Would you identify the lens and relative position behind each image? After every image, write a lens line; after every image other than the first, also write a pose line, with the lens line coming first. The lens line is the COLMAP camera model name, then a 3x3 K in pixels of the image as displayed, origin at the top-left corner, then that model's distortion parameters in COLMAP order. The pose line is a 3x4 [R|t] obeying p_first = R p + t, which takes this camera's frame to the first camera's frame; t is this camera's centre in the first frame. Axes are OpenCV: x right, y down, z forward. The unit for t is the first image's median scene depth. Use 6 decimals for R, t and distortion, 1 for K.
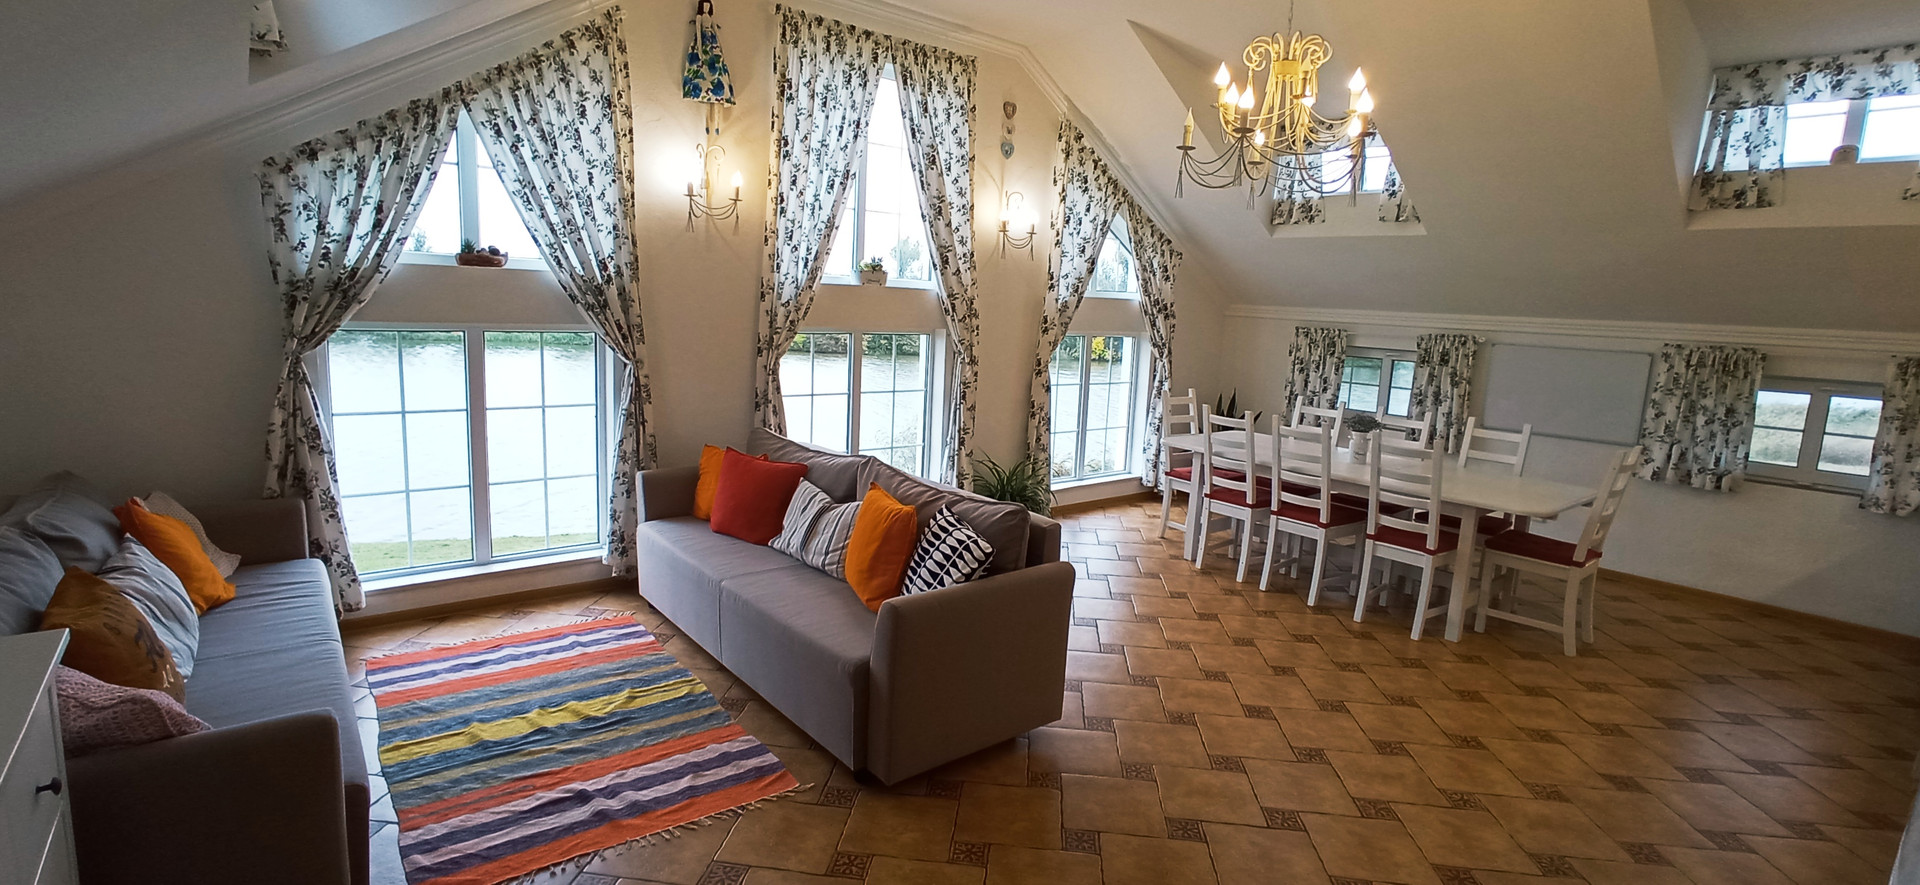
lens RADIAL K [[868.1, 0, 911.2], [0, 868.1, 439.2], [0, 0, 1]] dist [-0.015037, 0.006320]
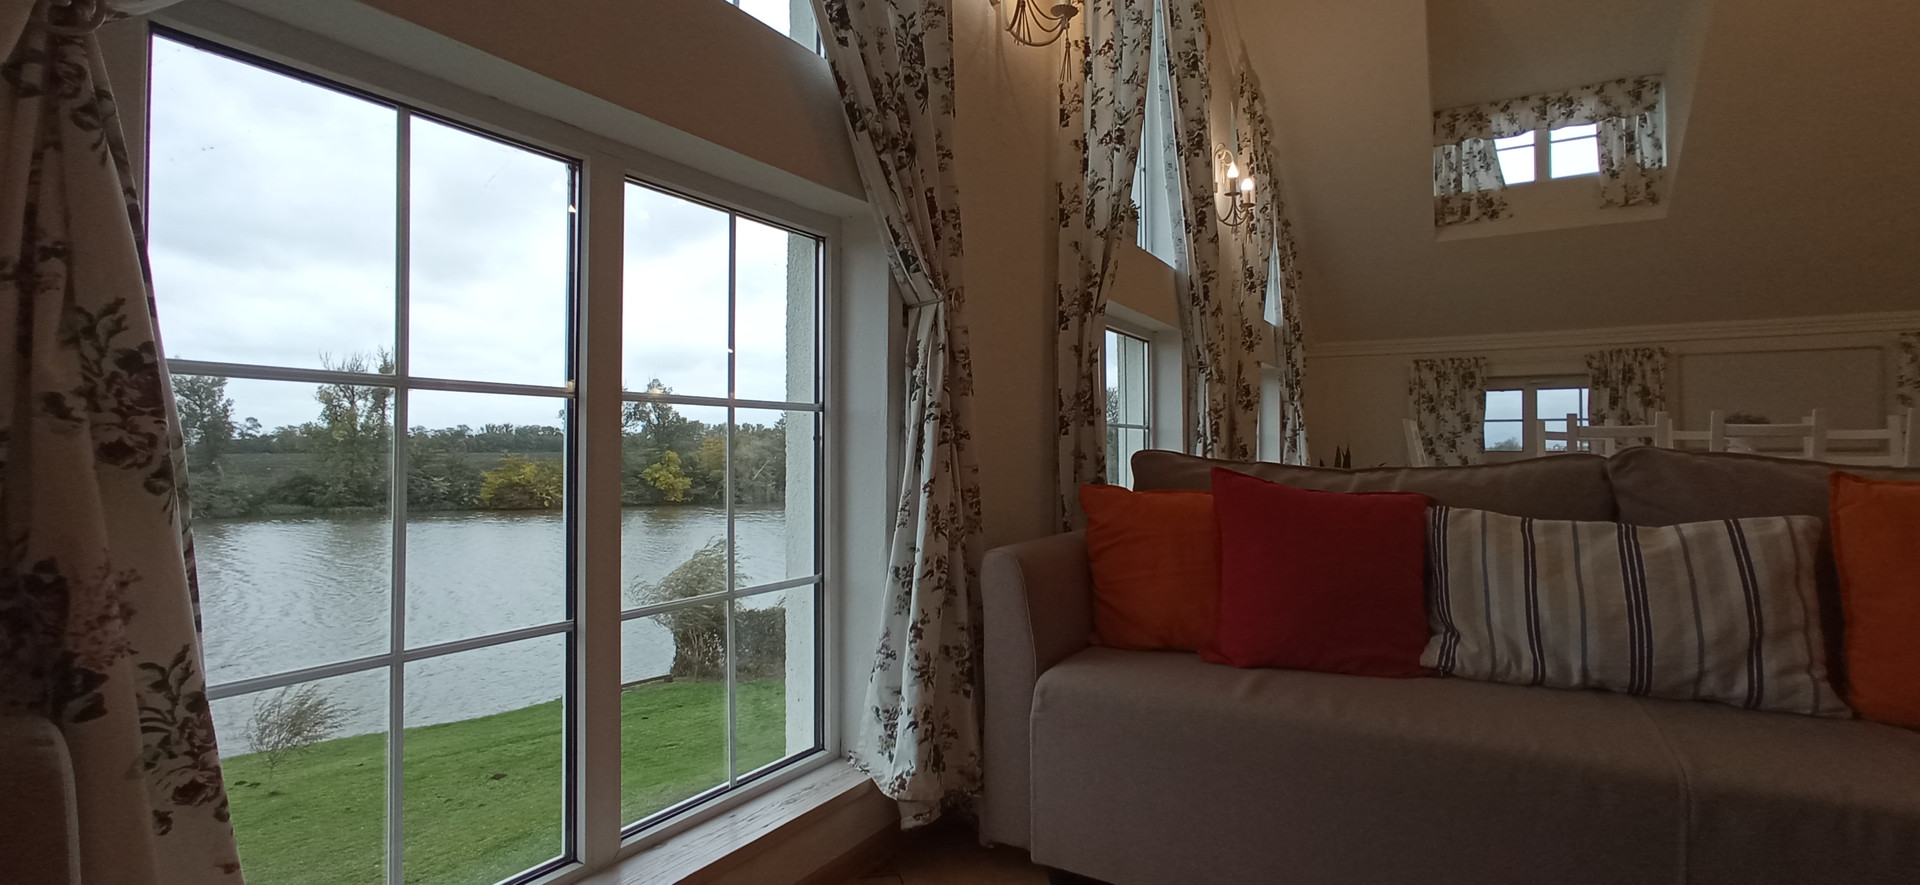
lens RADIAL K [[868.1, 0, 931.2], [0, 868.1, 434.9], [0, 0, 1]] dist [-0.015037, 0.006320]
pose [[0.942607, -0.038345, 0.331696, -0.364840], [0.093371, 0.984025, -0.151583, 0.033603], [-0.320585, 0.173854, 0.931128, 0.471833]]
